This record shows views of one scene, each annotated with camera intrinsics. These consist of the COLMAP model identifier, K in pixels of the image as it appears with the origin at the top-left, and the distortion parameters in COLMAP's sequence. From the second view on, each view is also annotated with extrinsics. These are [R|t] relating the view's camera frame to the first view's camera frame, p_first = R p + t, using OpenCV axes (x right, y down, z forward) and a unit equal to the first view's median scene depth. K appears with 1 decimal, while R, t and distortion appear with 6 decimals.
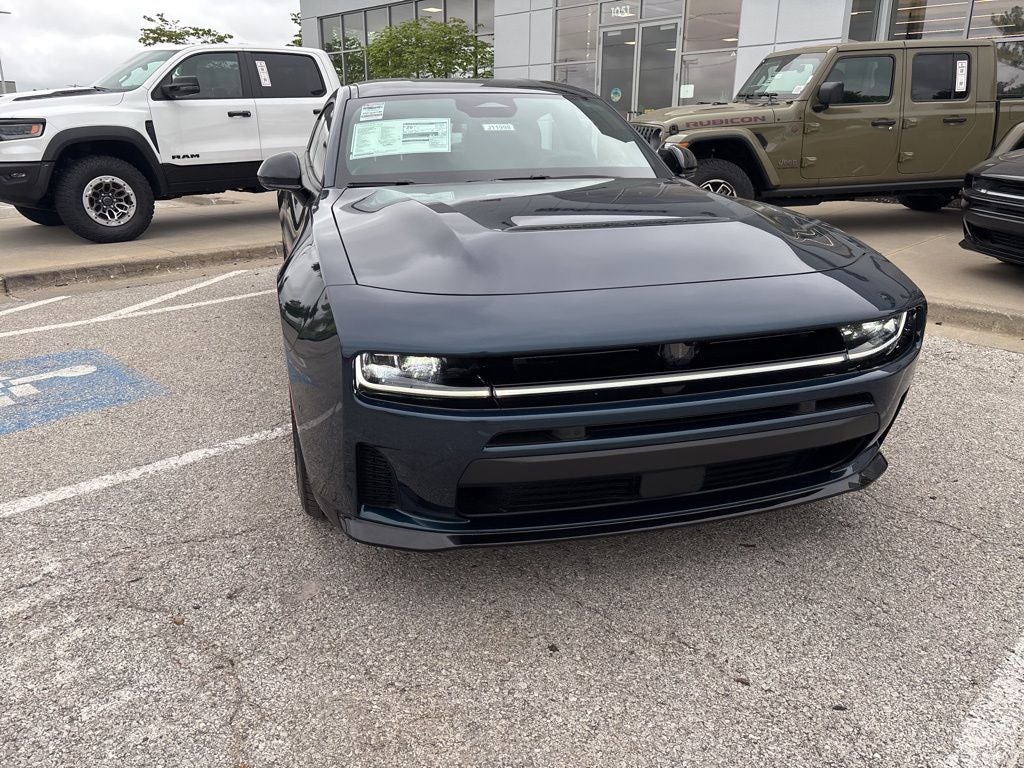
lens RADIAL K [[774.0, 0, 508.4], [0, 774.0, 380.0], [0, 0, 1]] dist [0.046591, -0.054596]
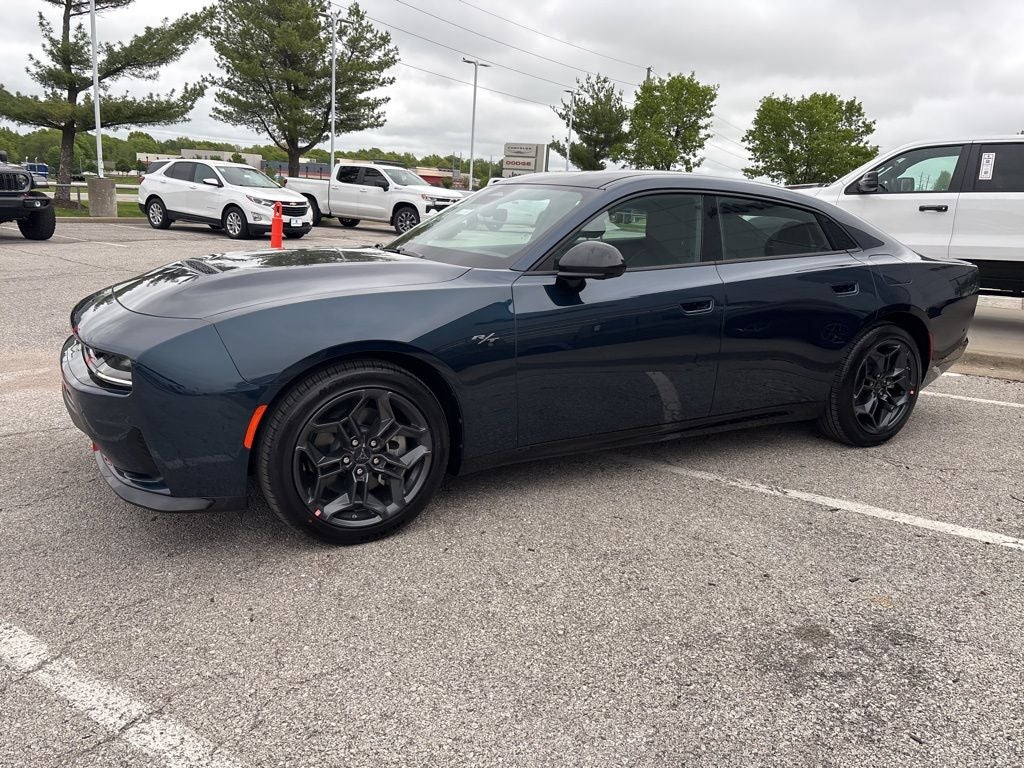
lens RADIAL K [[774.0, 0, 510.7], [0, 774.0, 377.3], [0, 0, 1]] dist [0.046591, -0.054596]
pose [[0.236374, 0.228837, -0.944331, 1.296801], [-0.338163, 0.930489, 0.140838, -0.311636], [0.910919, 0.286047, 0.297328, 0.872173]]
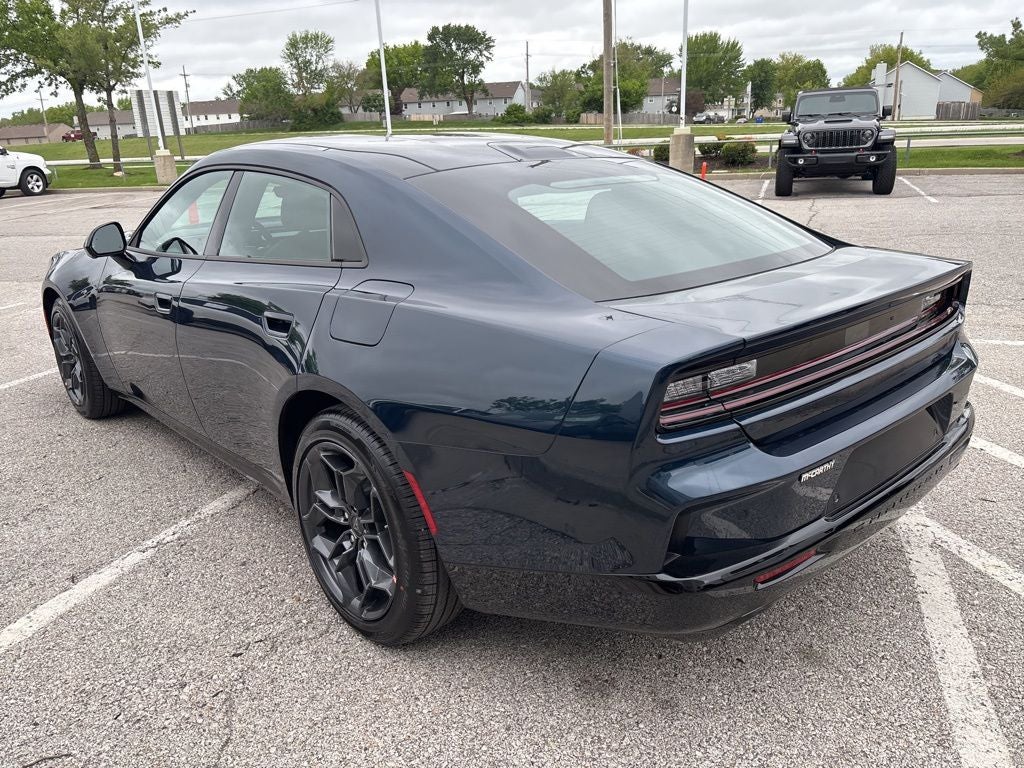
lens RADIAL K [[774.0, 0, 509.0], [0, 774.0, 383.8], [0, 0, 1]] dist [0.046591, -0.054596]
pose [[-0.893414, 0.167637, -0.416785, 0.264286], [-0.101103, 0.828935, 0.550133, -0.867925], [0.437710, 0.533634, -0.723633, 2.454574]]
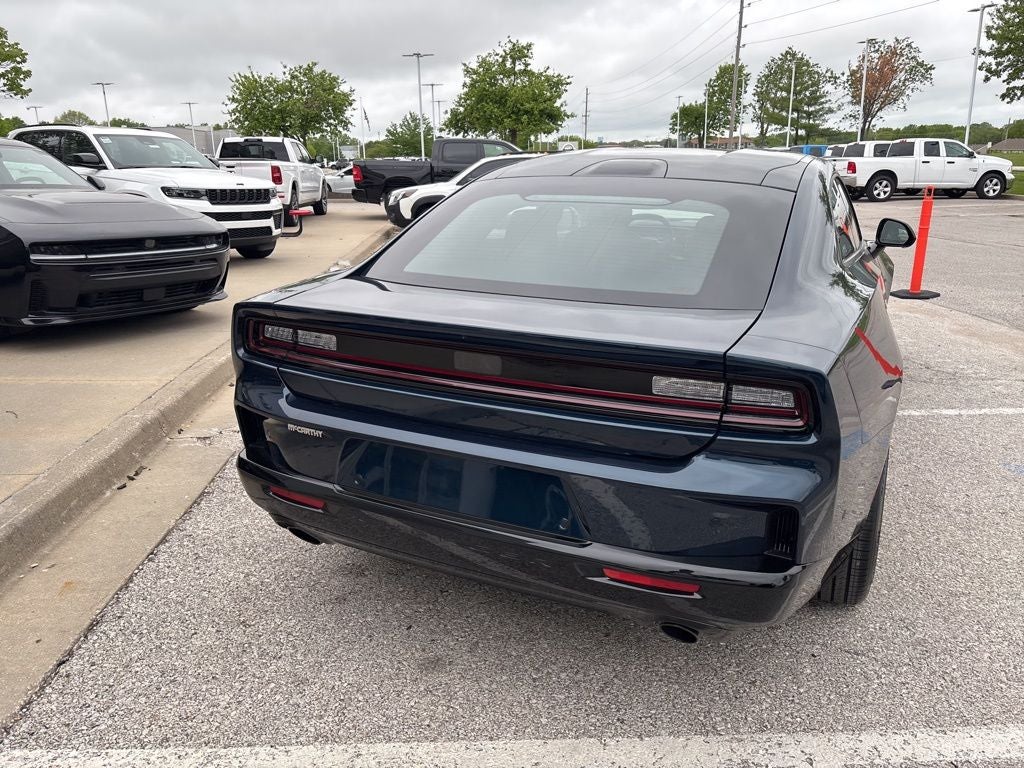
lens RADIAL K [[774.0, 0, 509.7], [0, 774.0, 374.6], [0, 0, 1]] dist [0.046591, -0.054596]
pose [[-0.757381, -0.175354, 0.628987, -0.710680], [0.197904, 0.856315, 0.477031, -0.862463], [-0.622261, 0.485773, -0.613853, 2.463456]]
